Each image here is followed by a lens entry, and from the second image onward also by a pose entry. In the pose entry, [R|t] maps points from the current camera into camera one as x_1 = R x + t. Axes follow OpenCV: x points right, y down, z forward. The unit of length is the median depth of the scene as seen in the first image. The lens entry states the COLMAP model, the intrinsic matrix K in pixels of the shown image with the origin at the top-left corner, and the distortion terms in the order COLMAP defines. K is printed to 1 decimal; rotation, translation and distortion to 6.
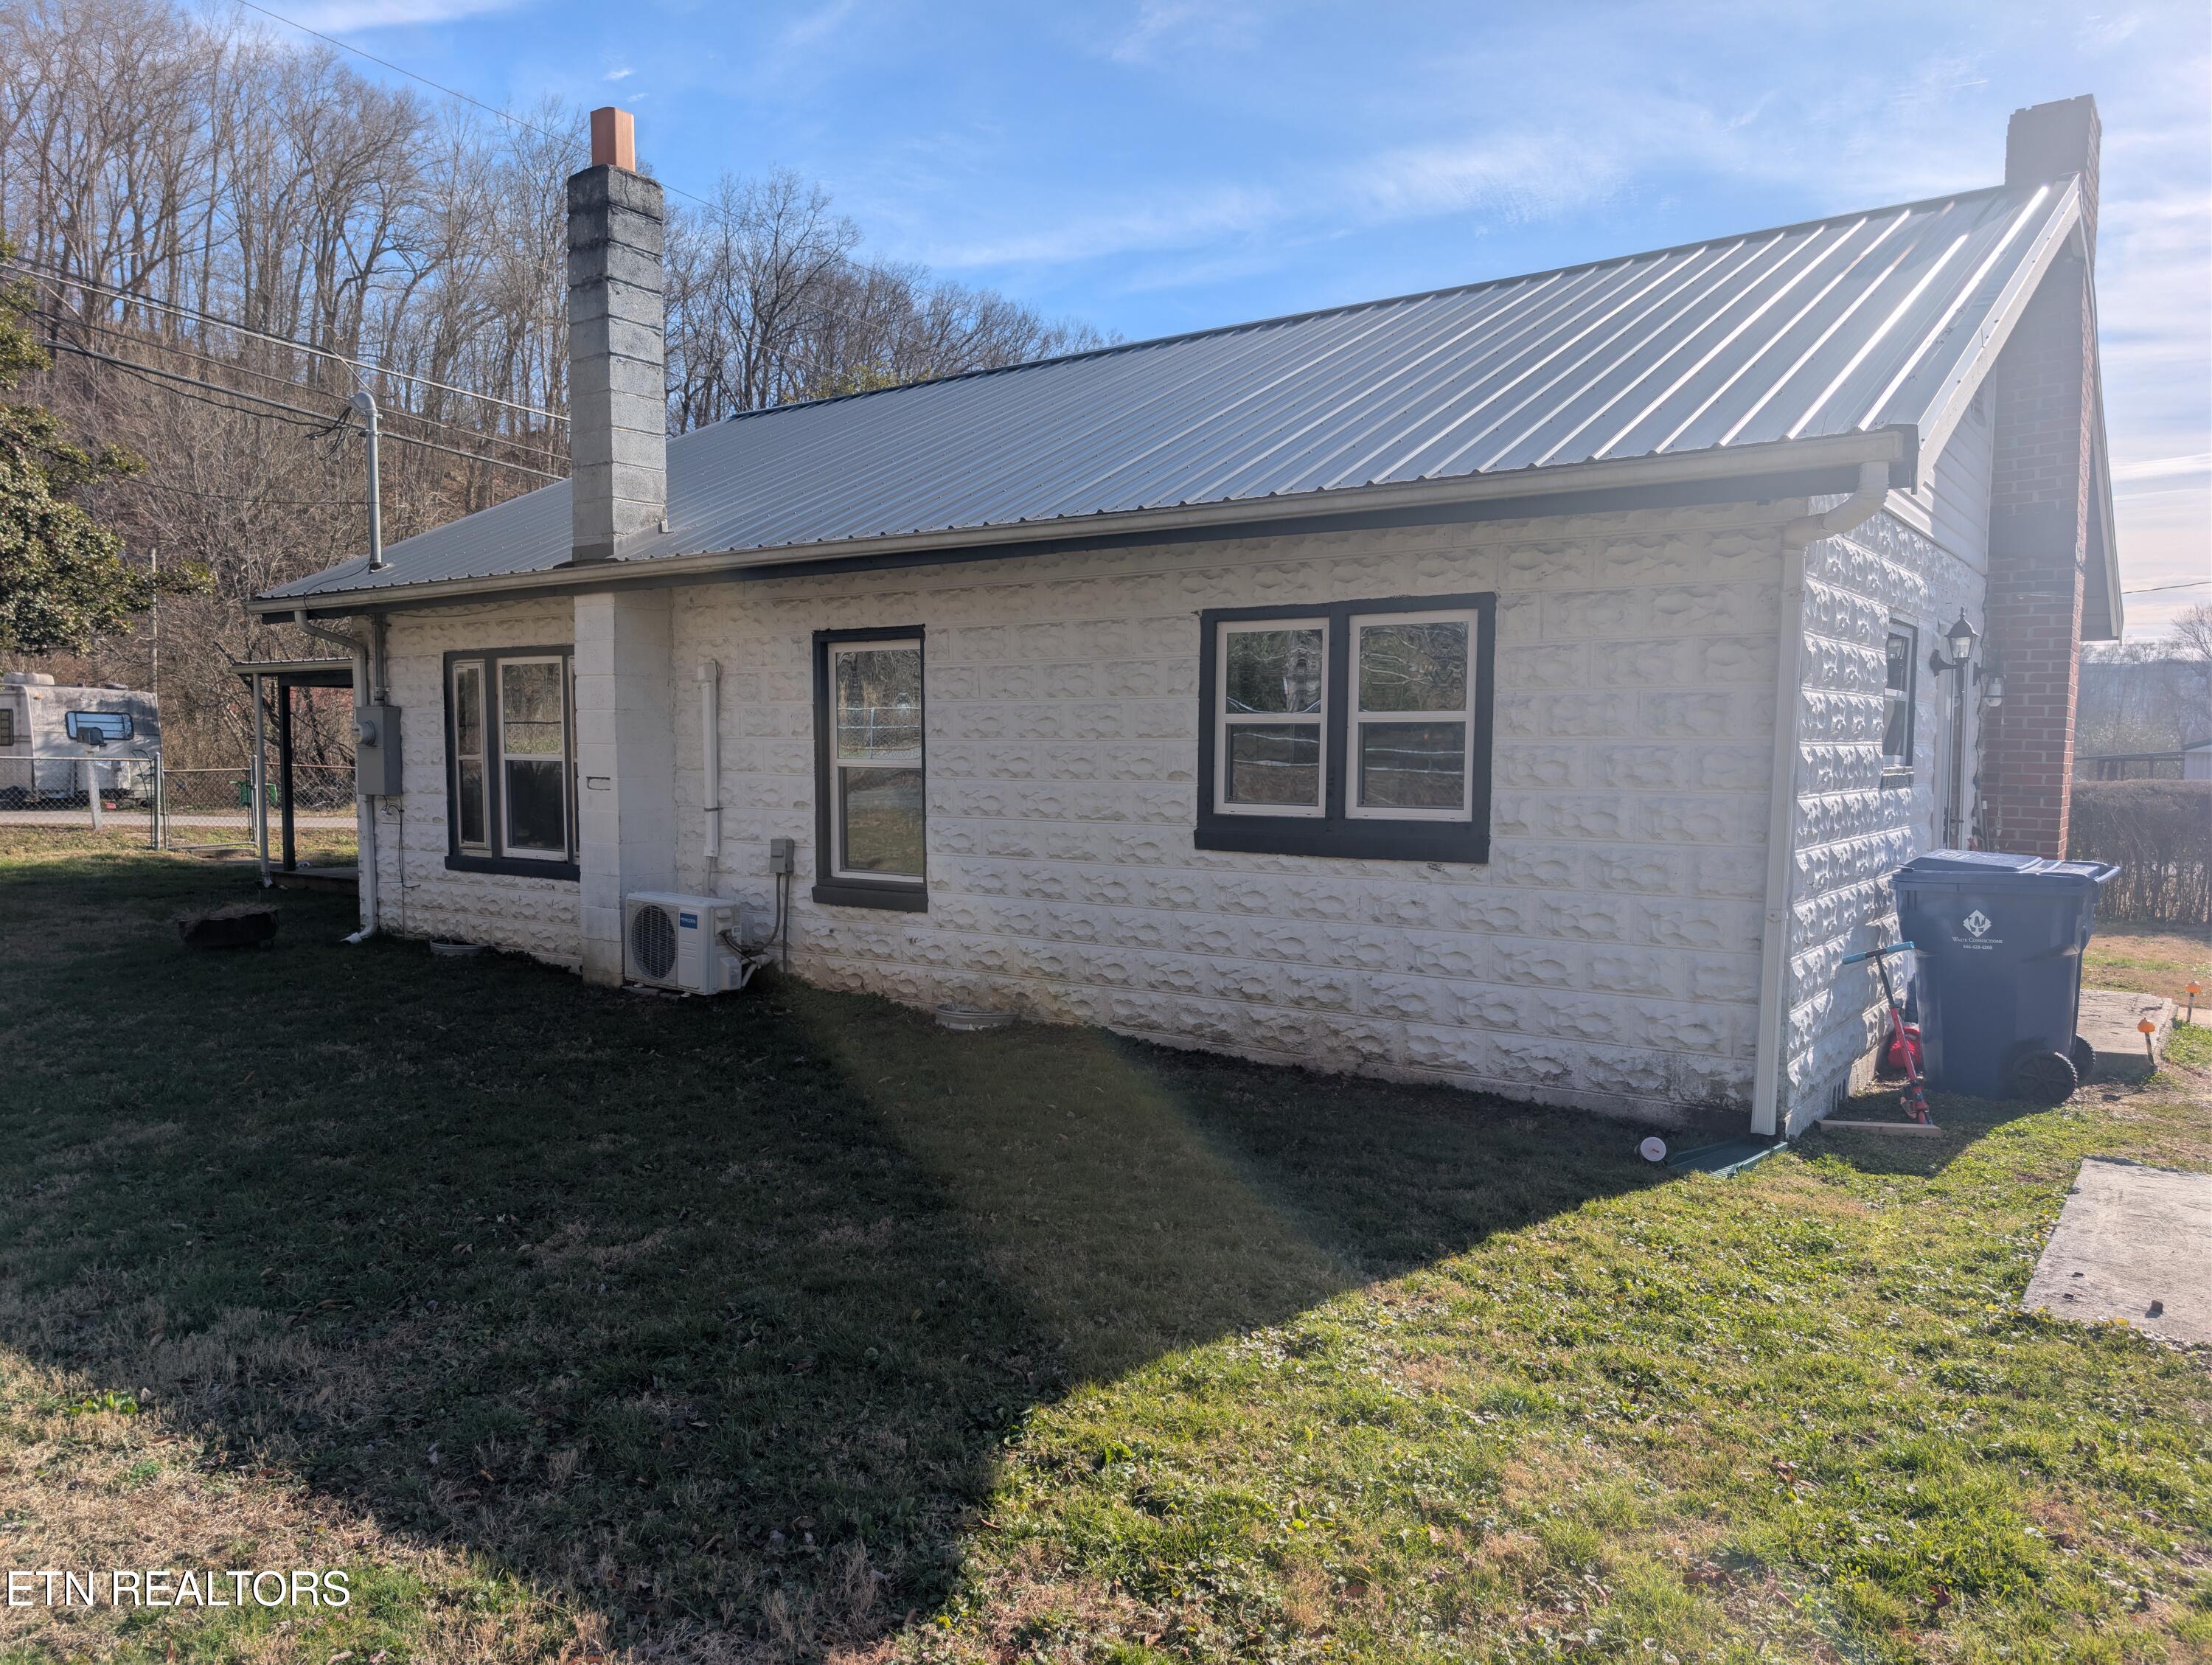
lens RADIAL K [[1572.9, 0, 1106.0], [0, 1572.9, 832.5], [0, 0, 1]] dist [-0.001475, -0.002953]
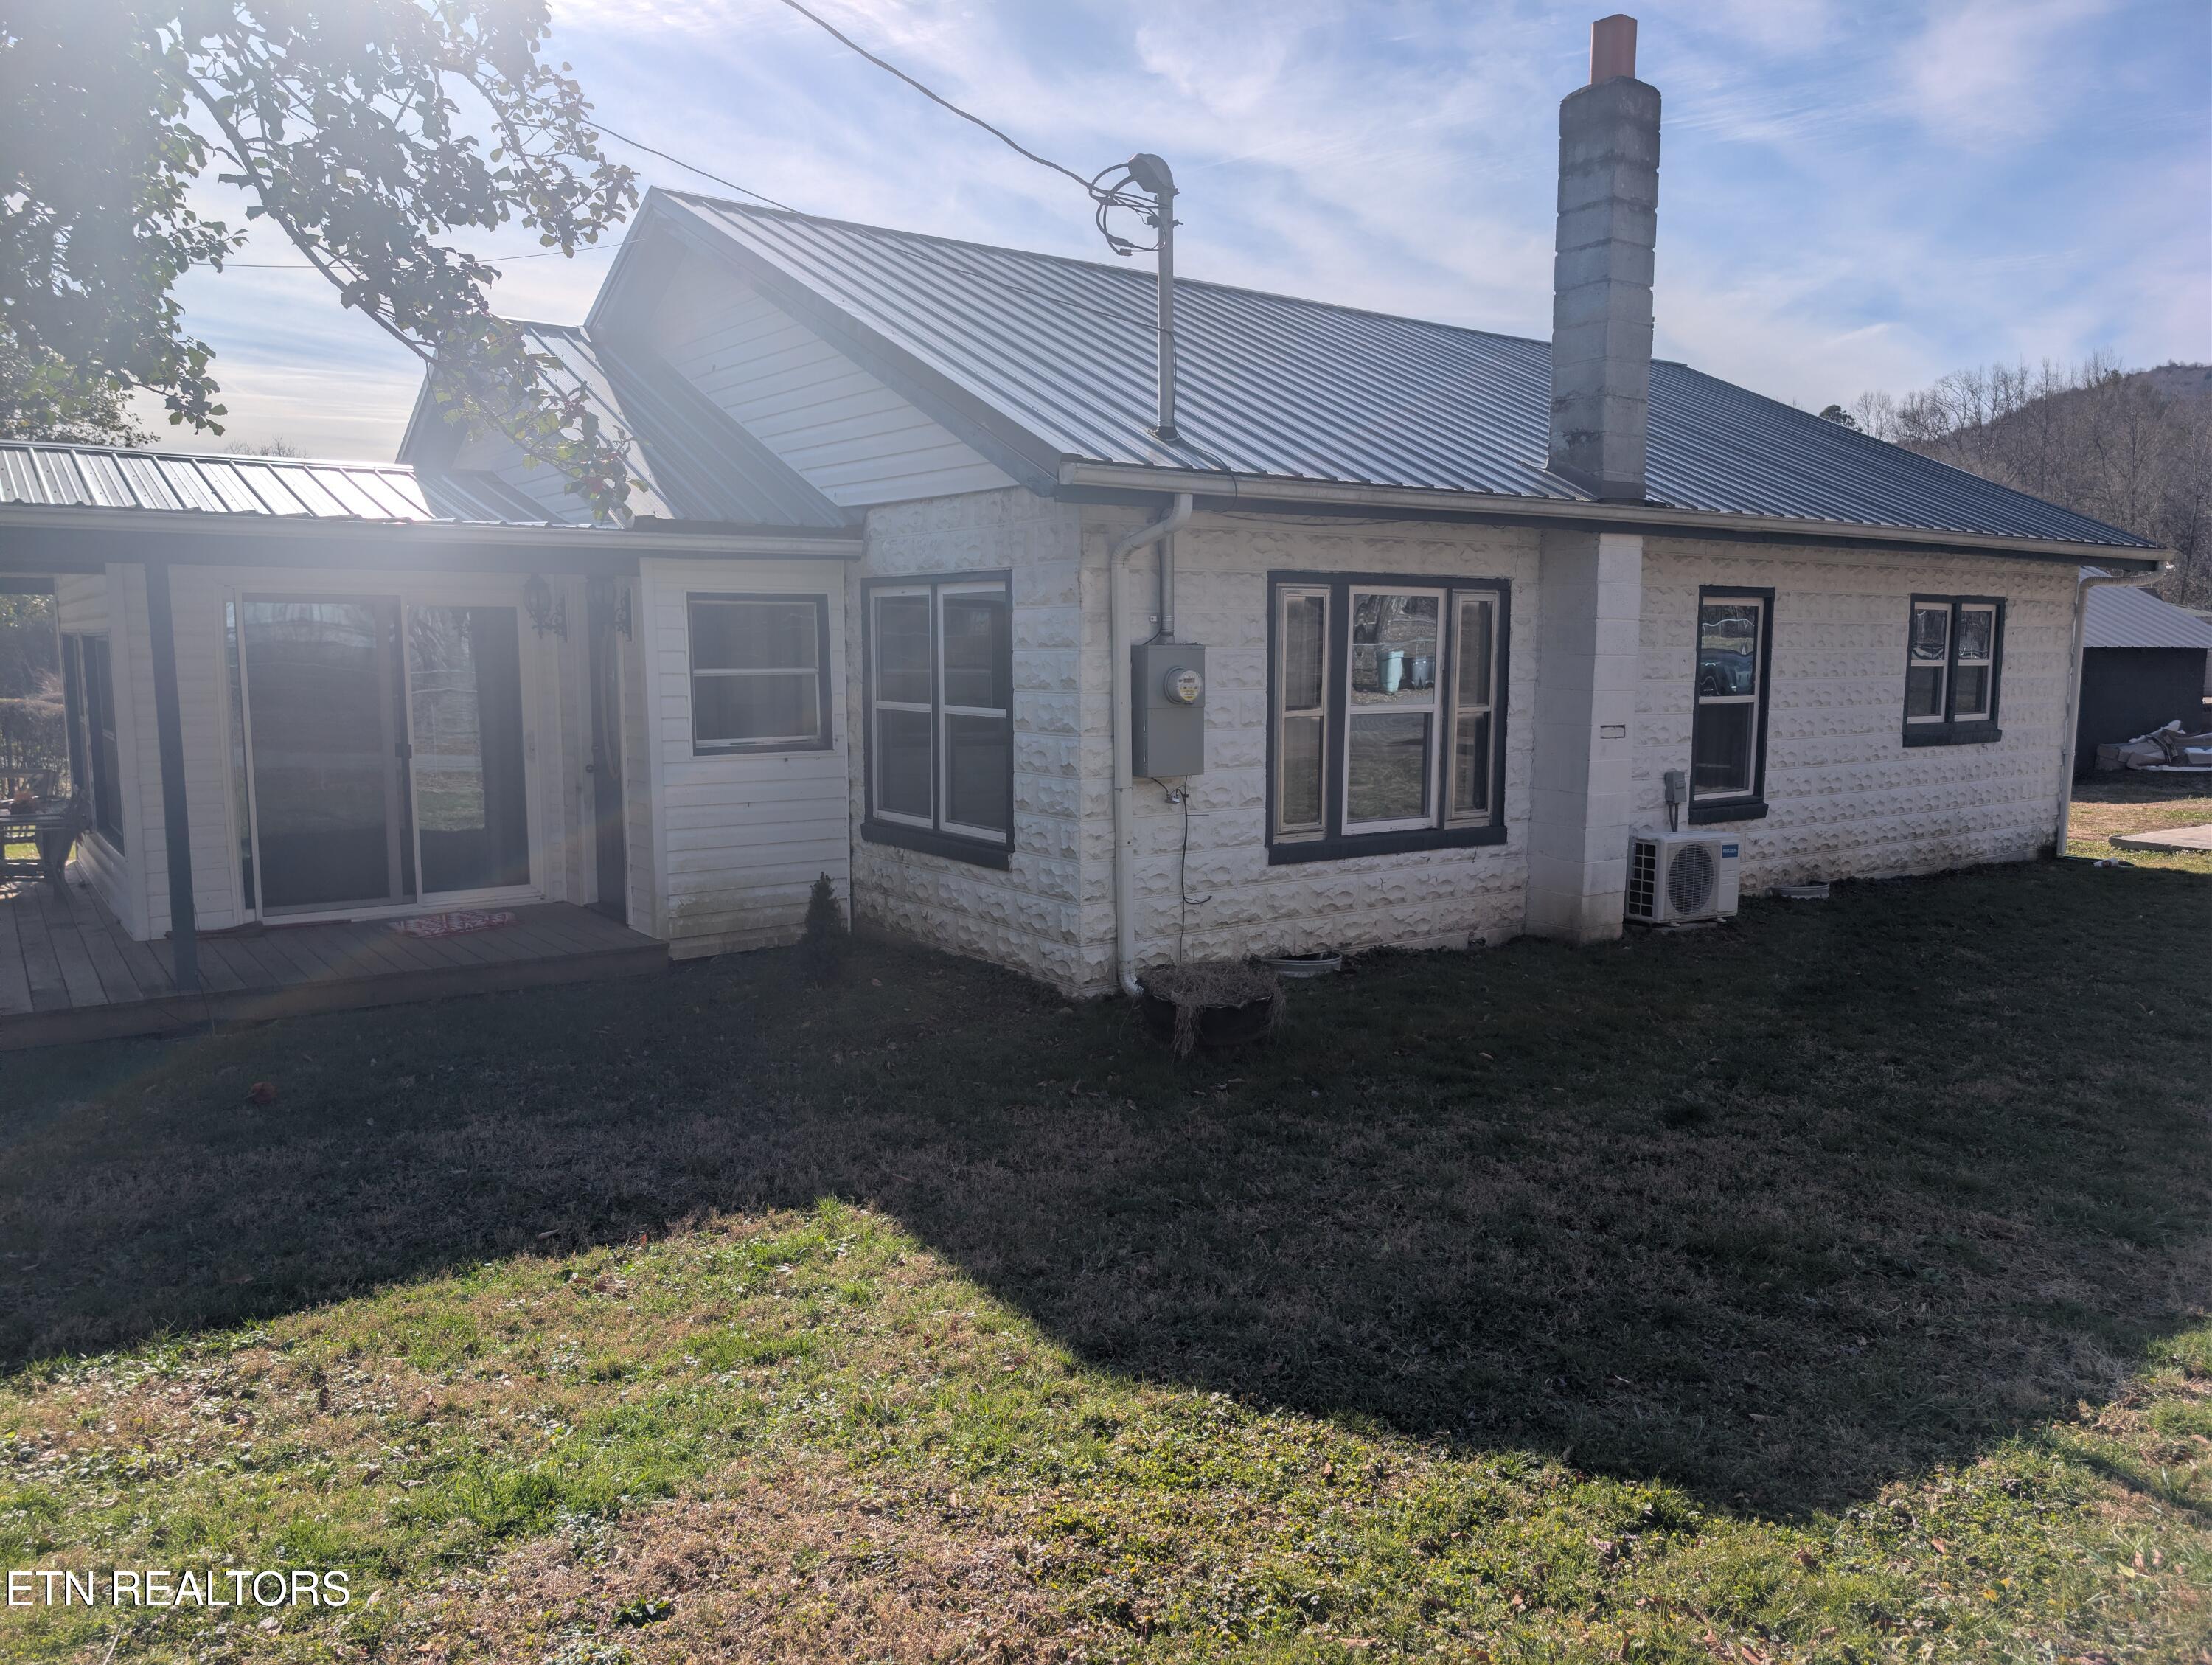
lens RADIAL K [[1623.9, 0, 1106.0], [0, 1623.9, 832.5], [0, 0, 1]] dist [-0.001655, -0.002753]
pose [[0.330408, -0.089421, 0.939593, -1.225216], [0.072699, 0.994956, 0.069125, -0.052992], [-0.941034, 0.045468, 0.335242, 0.858376]]
